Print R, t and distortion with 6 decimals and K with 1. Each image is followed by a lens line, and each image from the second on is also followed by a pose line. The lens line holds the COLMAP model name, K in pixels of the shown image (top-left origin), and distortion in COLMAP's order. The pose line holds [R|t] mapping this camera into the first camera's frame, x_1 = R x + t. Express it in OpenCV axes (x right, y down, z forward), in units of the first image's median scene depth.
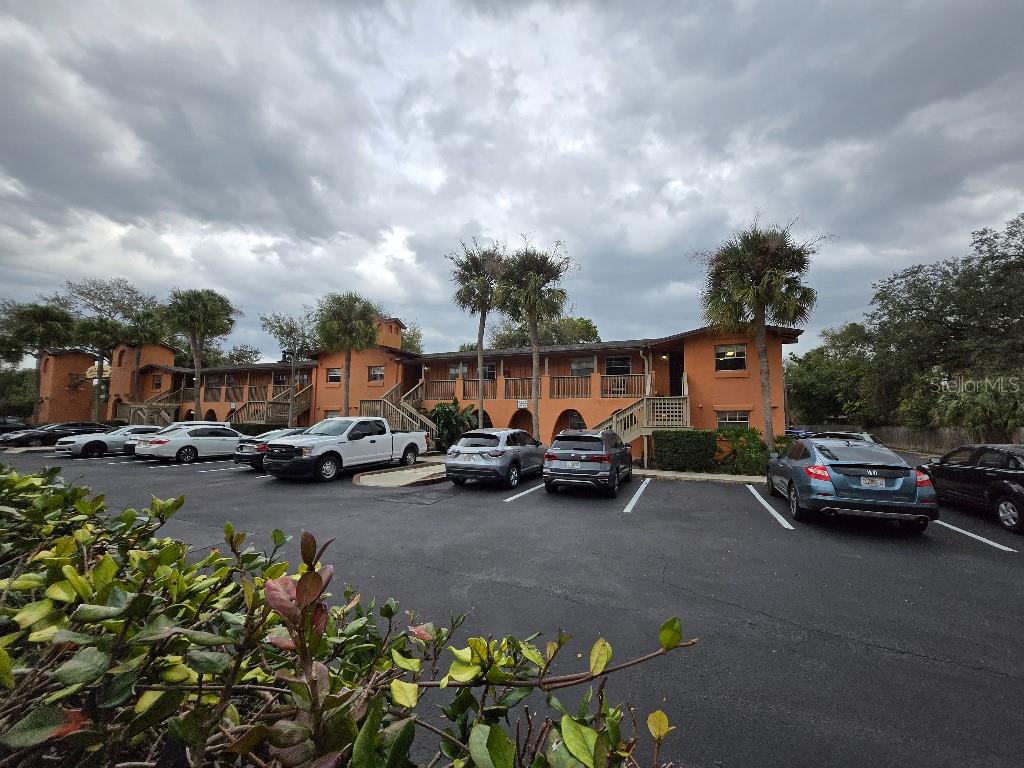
lens RADIAL K [[411.4, 0, 512.0], [0, 411.4, 384.0], [0, 0, 1]] dist [0.015624, 0.000026]
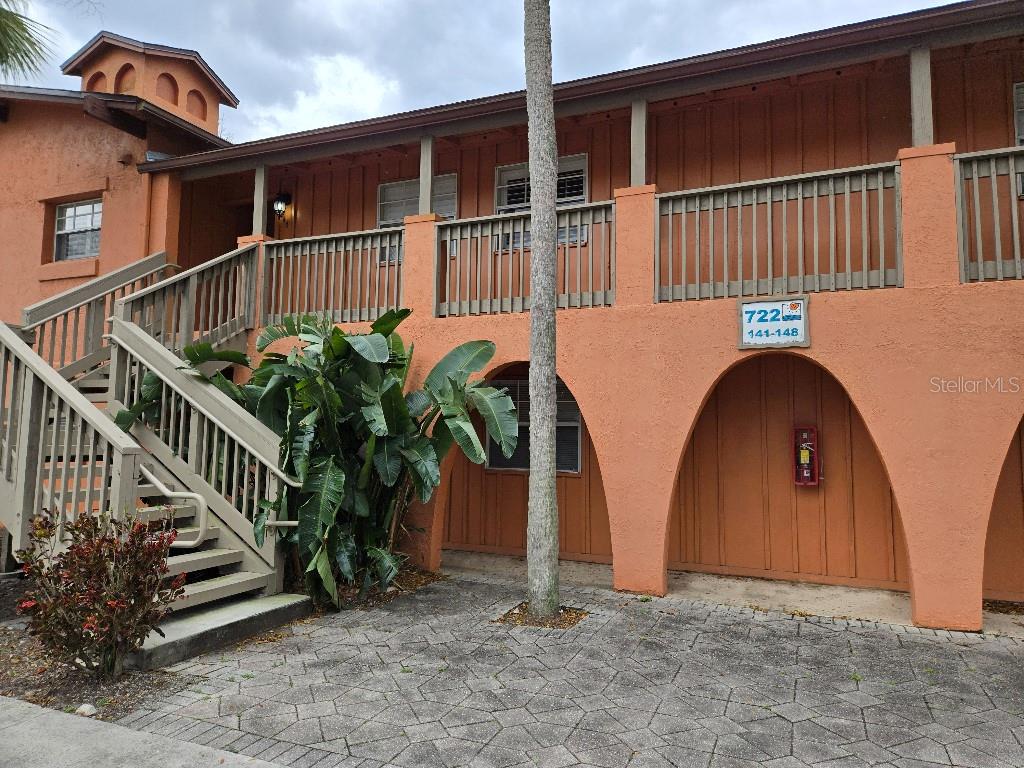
lens RADIAL K [[708.0, 0, 512.0], [0, 708.0, 384.0], [0, 0, 1]] dist [0.002430, -0.000201]
pose [[0.999961, 0.008540, 0.002141, -0.091753], [-0.008563, 0.999903, 0.011001, 0.073861], [-0.002047, -0.011018, 0.999937, 0.726332]]
